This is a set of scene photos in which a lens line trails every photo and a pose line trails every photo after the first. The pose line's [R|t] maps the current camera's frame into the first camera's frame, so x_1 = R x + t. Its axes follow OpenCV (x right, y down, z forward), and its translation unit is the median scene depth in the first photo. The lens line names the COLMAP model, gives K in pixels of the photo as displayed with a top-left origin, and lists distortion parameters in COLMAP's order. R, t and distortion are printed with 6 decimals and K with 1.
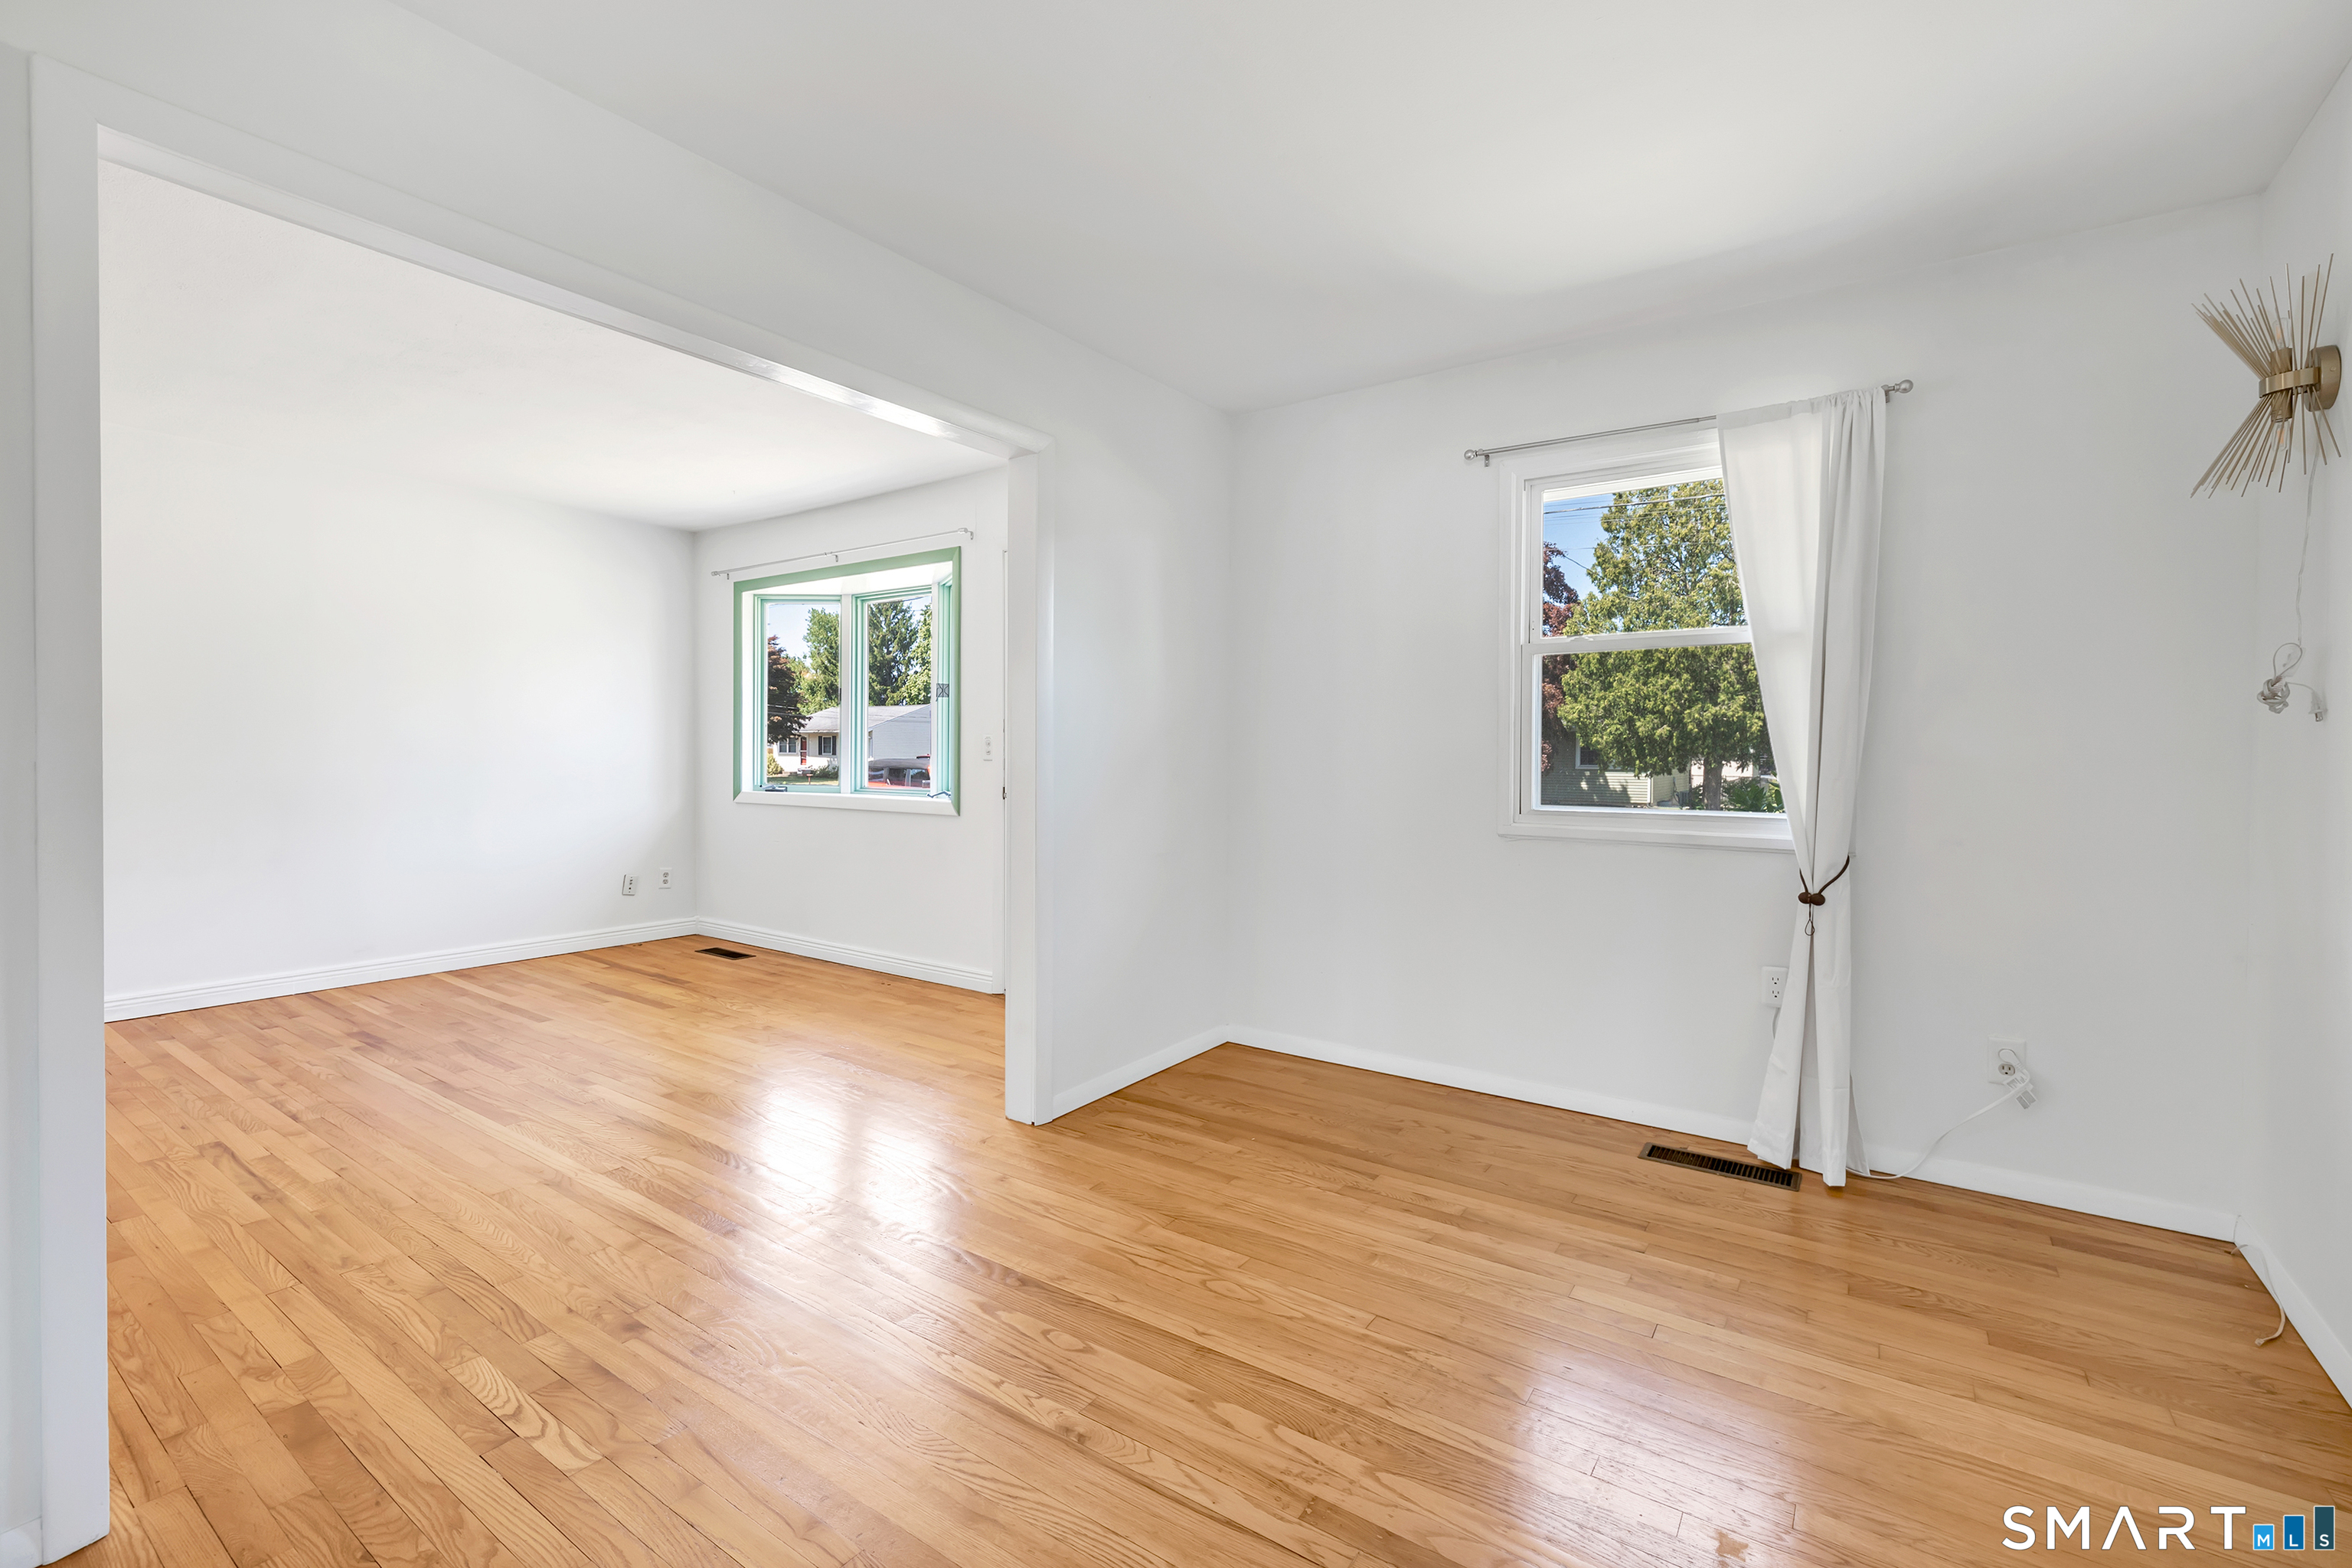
lens RADIAL K [[1069.9, 0, 1187.5], [0, 1069.9, 777.5], [0, 0, 1]] dist [0.000566, 0.000680]
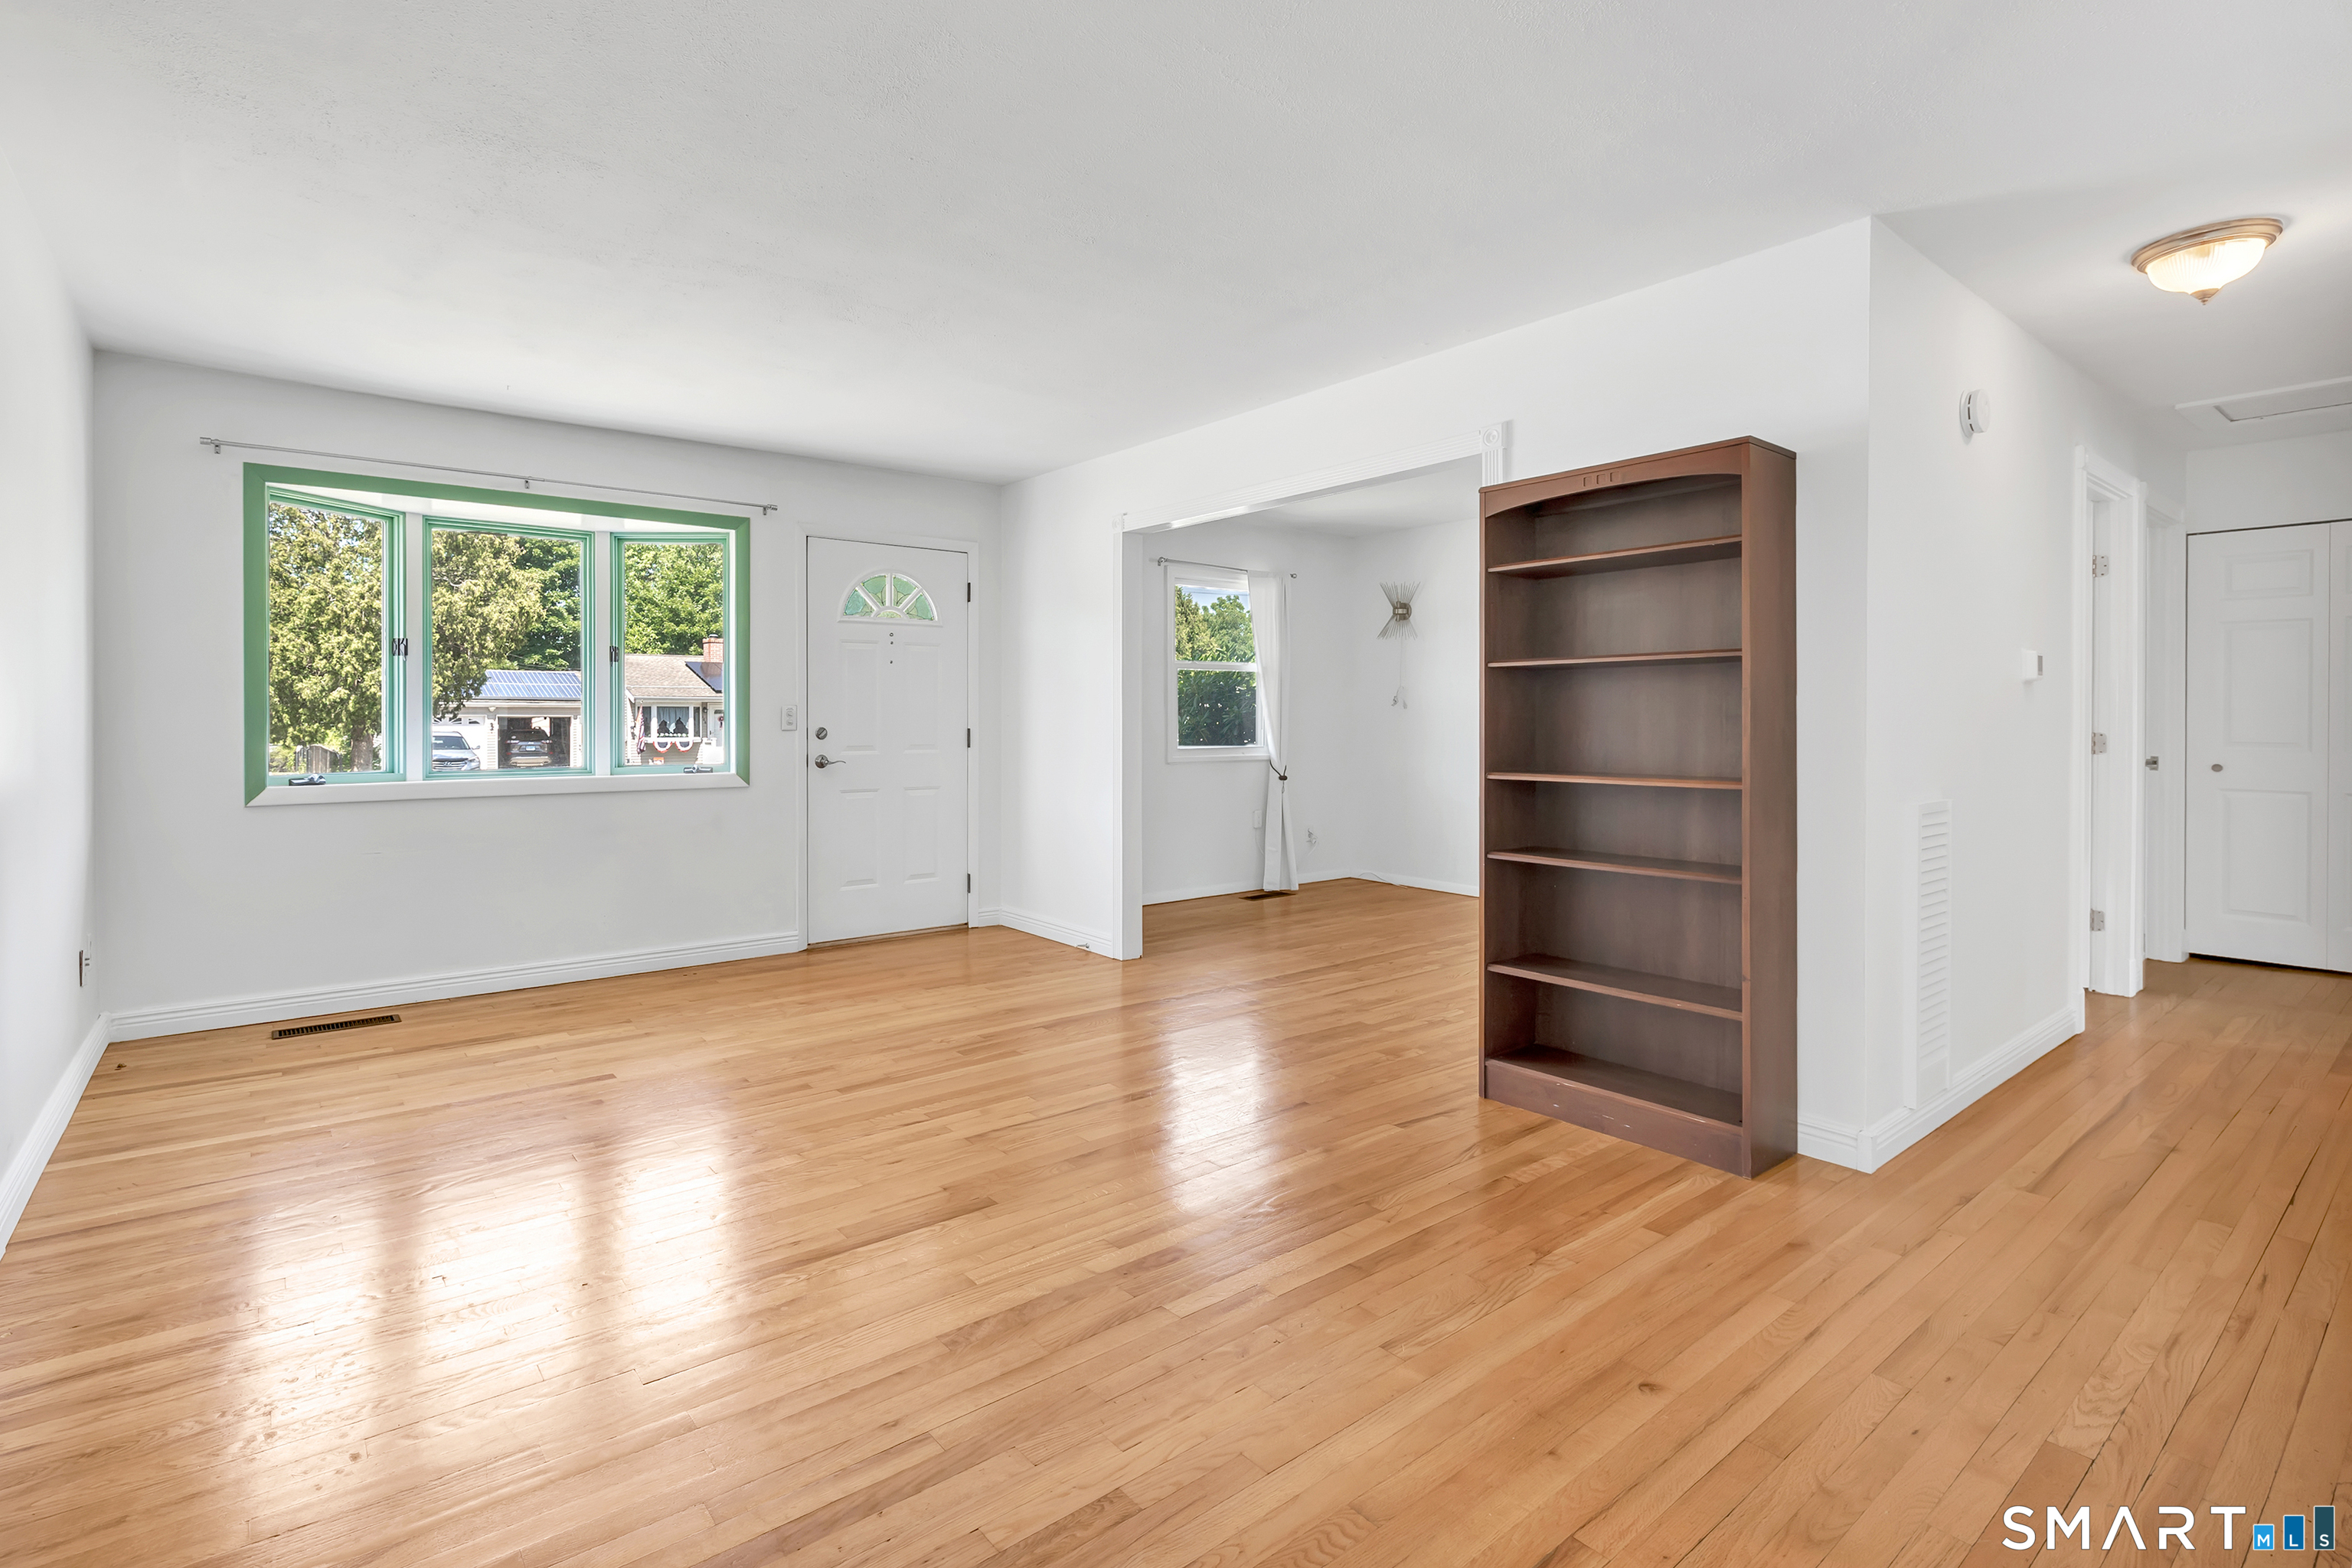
lens RADIAL K [[1130.7, 0, 1175.0], [0, 1130.7, 715.1], [0, 0, 1]] dist [0.002311, -0.000797]
pose [[0.249425, -0.001938, 0.968392, -1.165265], [0.025150, 0.999674, -0.004477, -0.016492], [-0.968068, 0.025472, 0.249392, 0.356734]]
